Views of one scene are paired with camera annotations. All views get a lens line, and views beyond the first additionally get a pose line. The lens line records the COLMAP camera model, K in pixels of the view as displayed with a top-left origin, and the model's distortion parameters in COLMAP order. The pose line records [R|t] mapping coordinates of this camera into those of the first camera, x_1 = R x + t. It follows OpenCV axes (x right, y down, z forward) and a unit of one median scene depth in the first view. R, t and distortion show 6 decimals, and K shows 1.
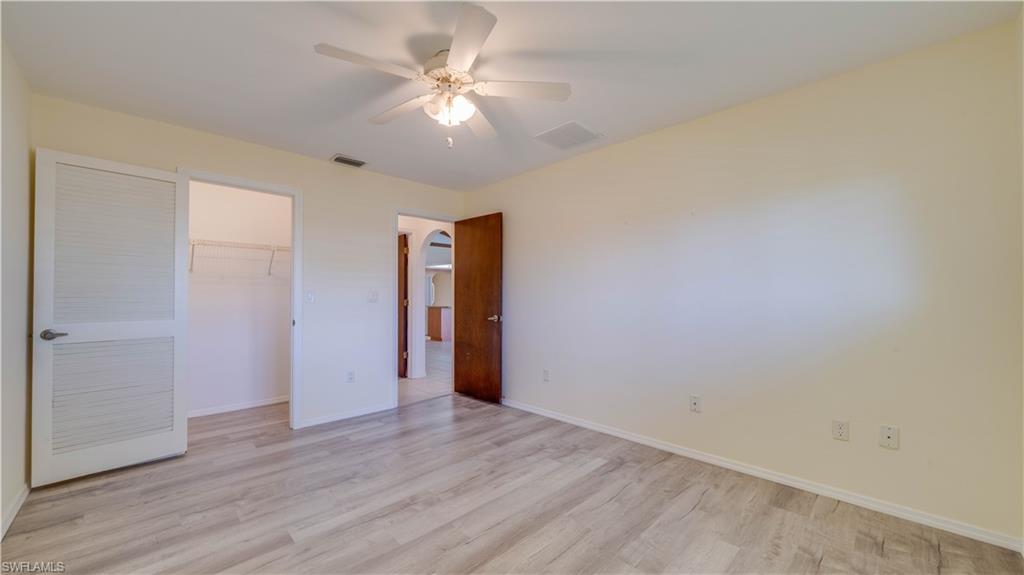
lens RADIAL K [[388.8, 0, 512.6], [0, 388.8, 291.3], [0, 0, 1]] dist [-0.002339, 0.000118]
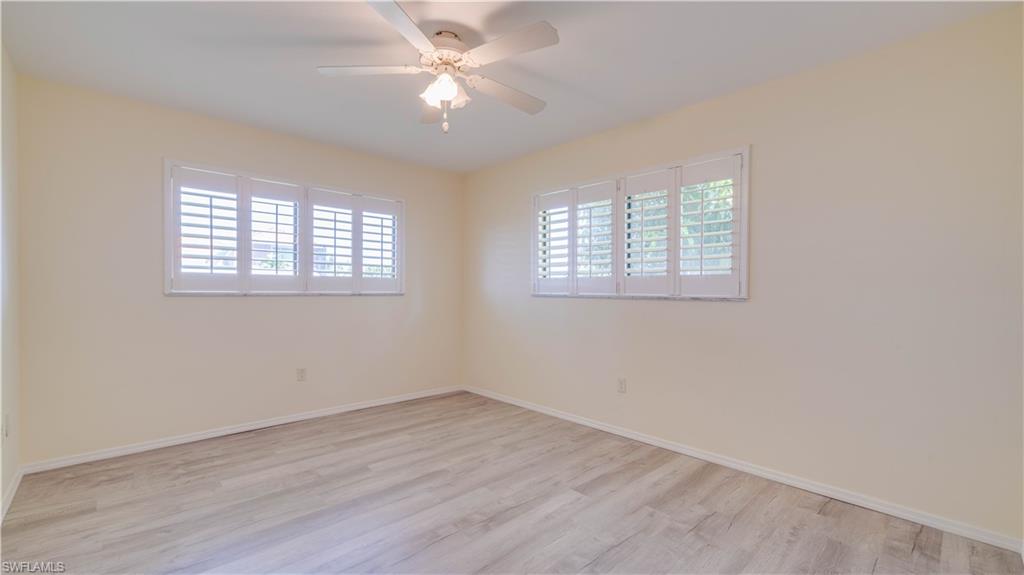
lens RADIAL K [[420.0, 0, 511.4], [0, 420.0, 290.7], [0, 0, 1]] dist [-0.004720, -0.000672]
pose [[-0.999731, -0.006022, 0.022392, -0.348507], [-0.006356, 0.999869, -0.014878, 0.038612], [-0.022300, -0.015016, -0.999639, 2.035116]]
